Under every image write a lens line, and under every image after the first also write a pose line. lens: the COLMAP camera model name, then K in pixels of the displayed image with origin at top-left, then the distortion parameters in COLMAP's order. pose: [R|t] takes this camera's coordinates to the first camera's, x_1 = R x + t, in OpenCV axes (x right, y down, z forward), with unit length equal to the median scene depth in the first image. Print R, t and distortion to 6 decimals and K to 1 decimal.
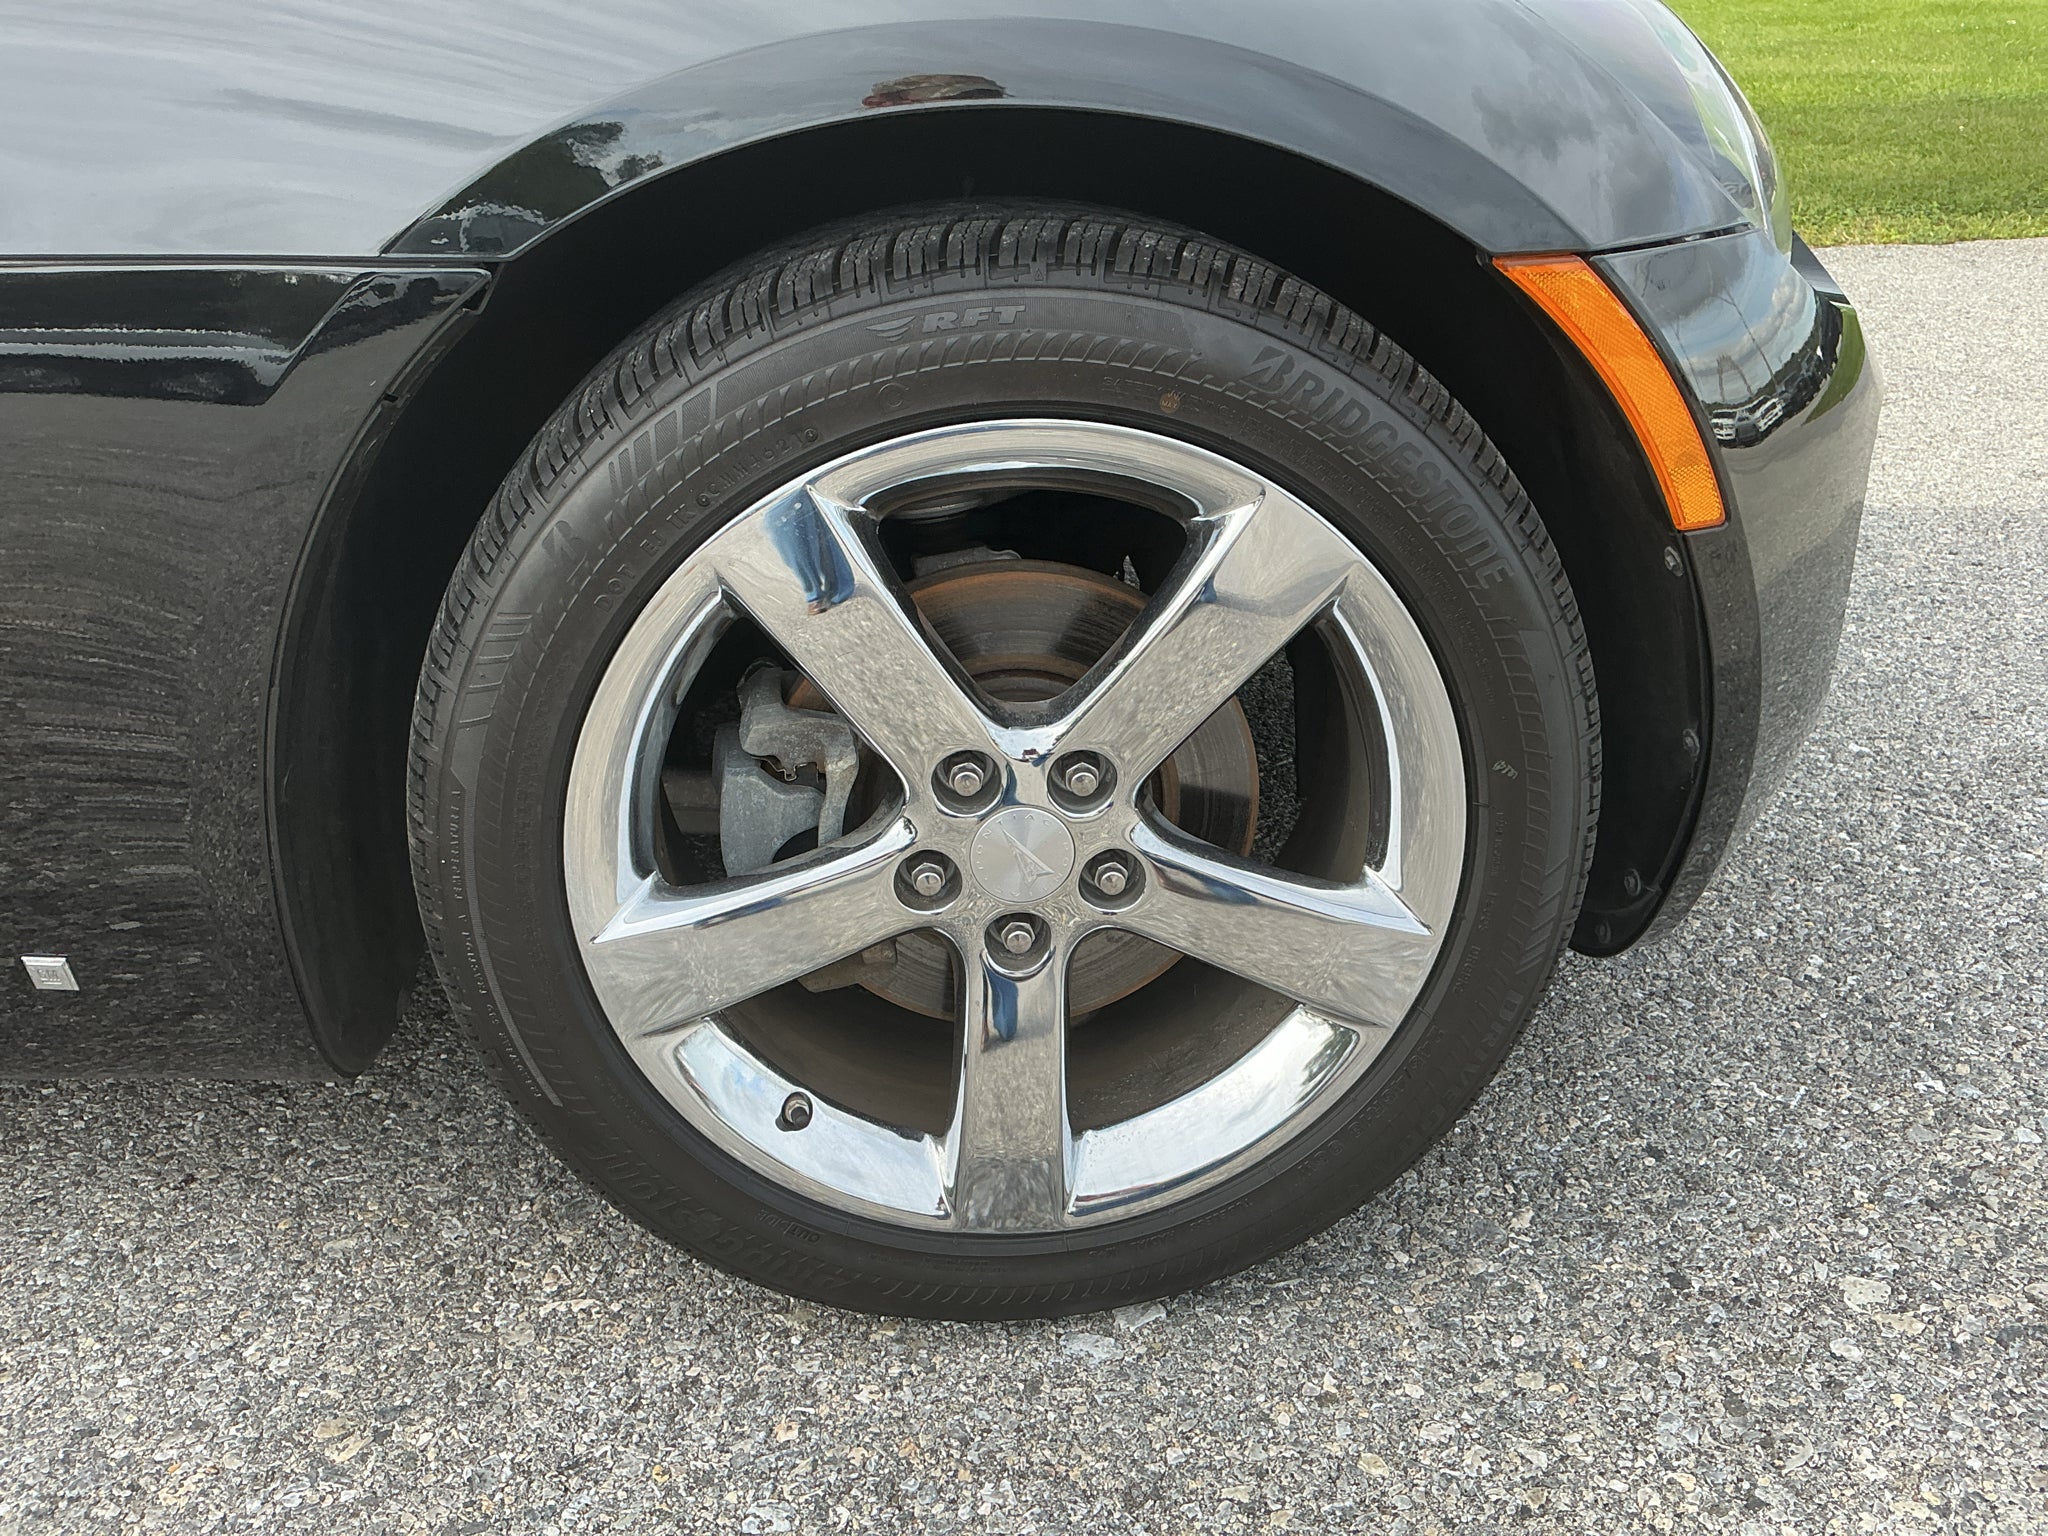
lens RADIAL K [[1716.8, 0, 1028.0], [0, 1716.8, 779.4], [0, 0, 1]] dist [0.144895, -0.306712]
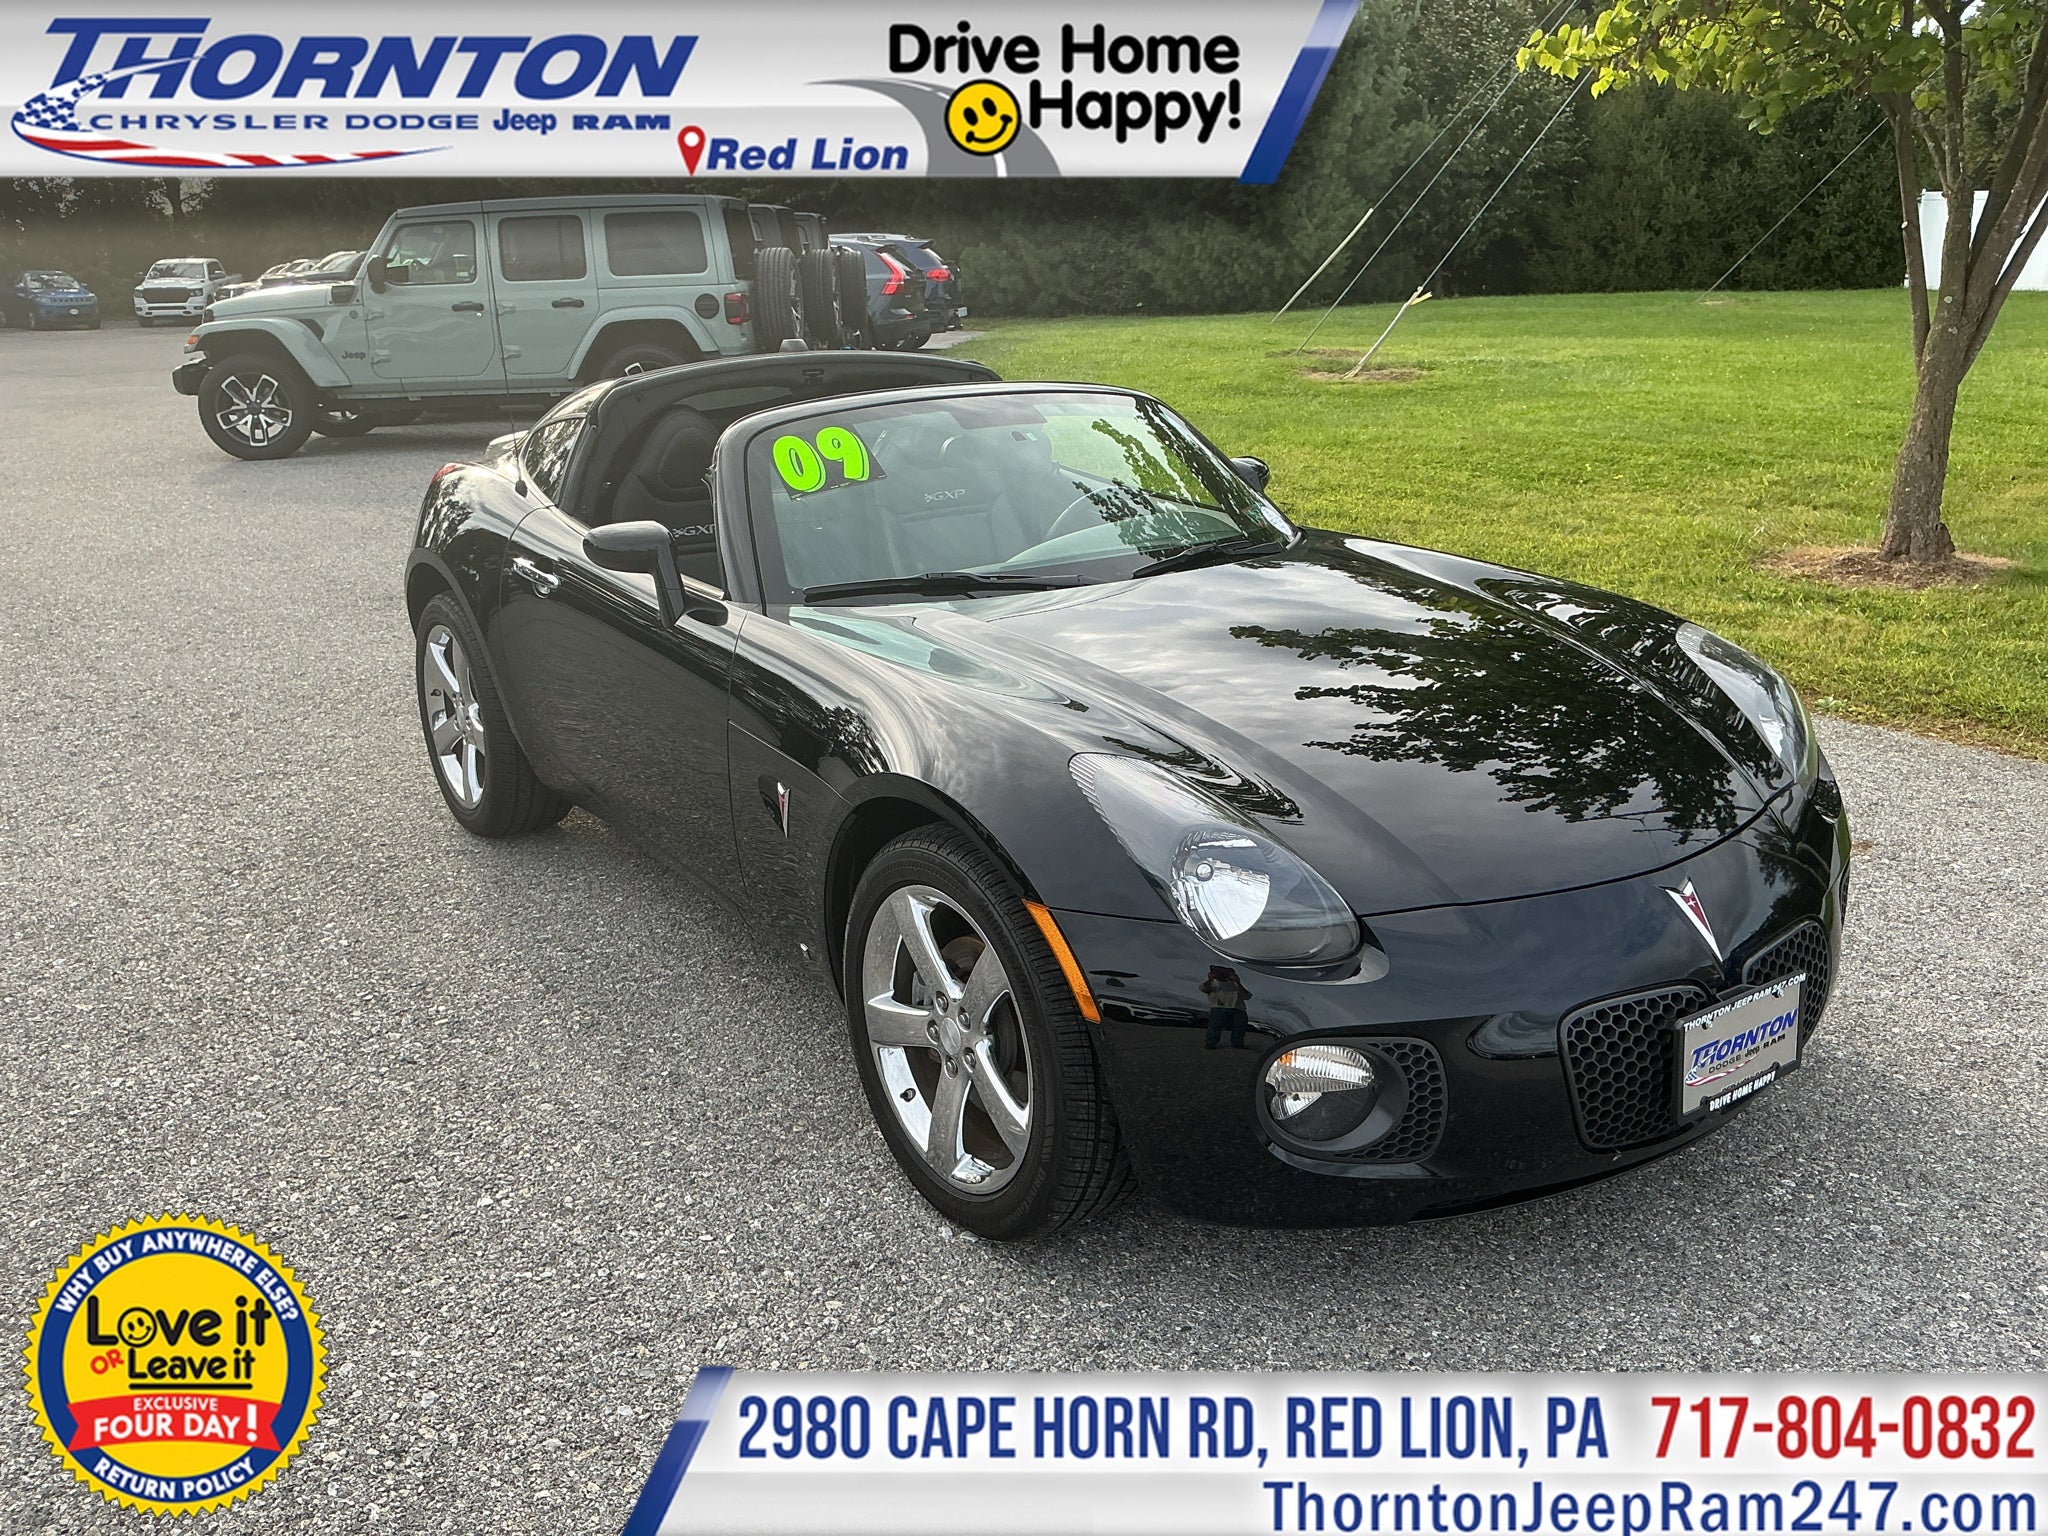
lens RADIAL K [[1716.8, 0, 1028.0], [0, 1716.8, 779.4], [0, 0, 1]] dist [0.144895, -0.306712]
pose [[0.506277, 0.281717, -0.815058, 2.214368], [-0.363003, 0.926942, 0.094907, -0.651669], [0.782248, 0.247819, 0.571554, -0.612804]]
